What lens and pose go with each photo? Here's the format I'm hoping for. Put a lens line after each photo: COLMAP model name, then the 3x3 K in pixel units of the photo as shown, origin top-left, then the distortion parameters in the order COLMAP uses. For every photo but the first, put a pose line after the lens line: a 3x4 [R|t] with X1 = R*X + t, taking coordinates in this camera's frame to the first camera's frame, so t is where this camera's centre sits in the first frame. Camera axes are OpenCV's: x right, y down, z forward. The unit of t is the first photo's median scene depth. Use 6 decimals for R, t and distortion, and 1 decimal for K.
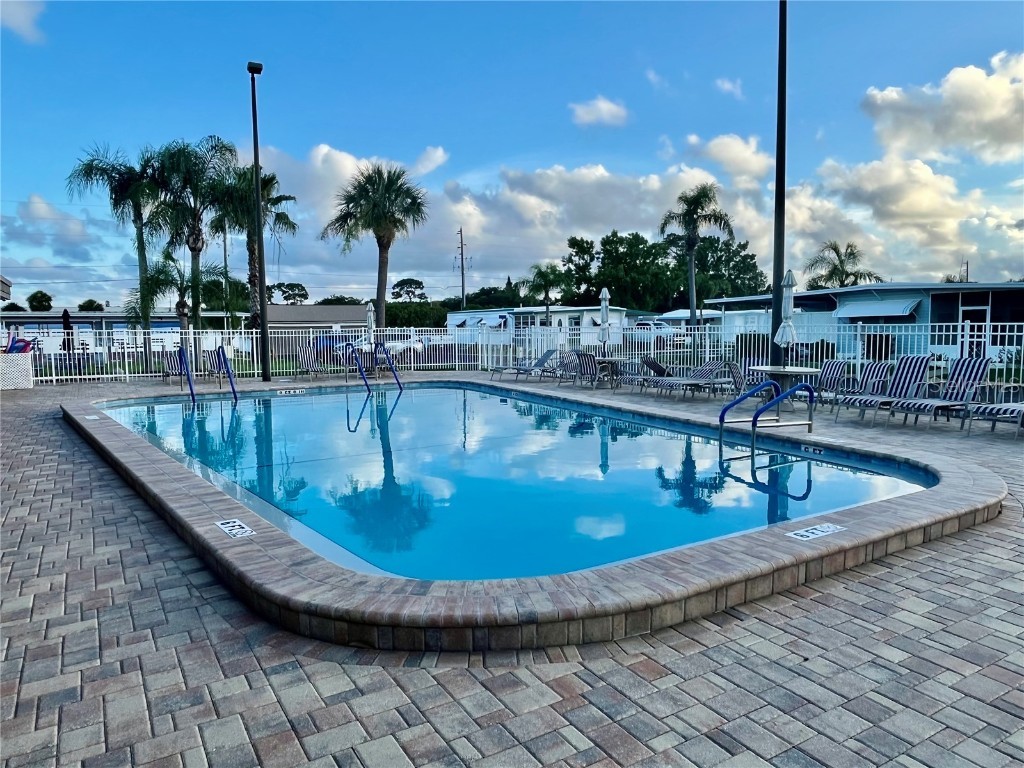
lens RADIAL K [[693.2, 0, 518.1], [0, 693.2, 382.5], [0, 0, 1]] dist [-0.006585, 0.000323]
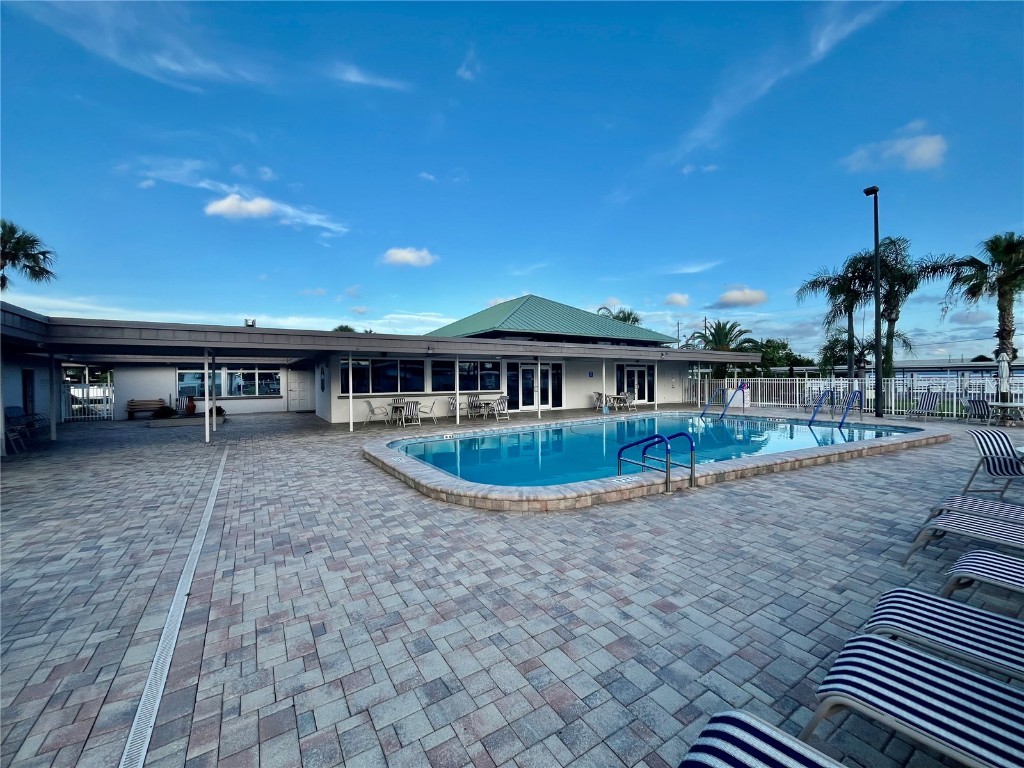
lens RADIAL K [[409.5, 0, 511.1], [0, 409.5, 382.3], [0, 0, 1]] dist [-0.007176, -0.000107]
pose [[0.009344, 0.012592, -0.999877, 0.387617], [-0.069262, 0.997527, 0.011915, -0.026987], [0.997555, 0.069142, 0.010193, 0.264175]]
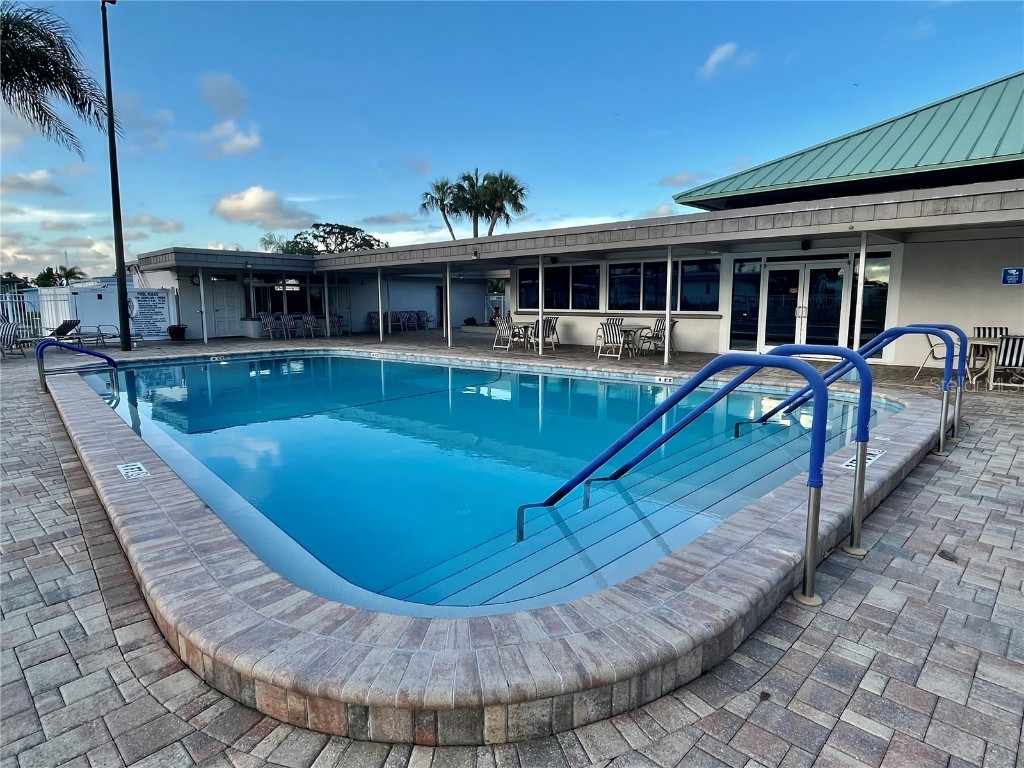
lens RADIAL K [[583.7, 0, 511.4], [0, 583.7, 382.4], [0, 0, 1]] dist [0.001054, -0.000441]
pose [[-0.969595, 0.048789, -0.239803, -0.059513], [-0.005502, 0.975330, 0.220684, -0.065088], [0.244654, 0.215293, -0.945406, 0.829907]]
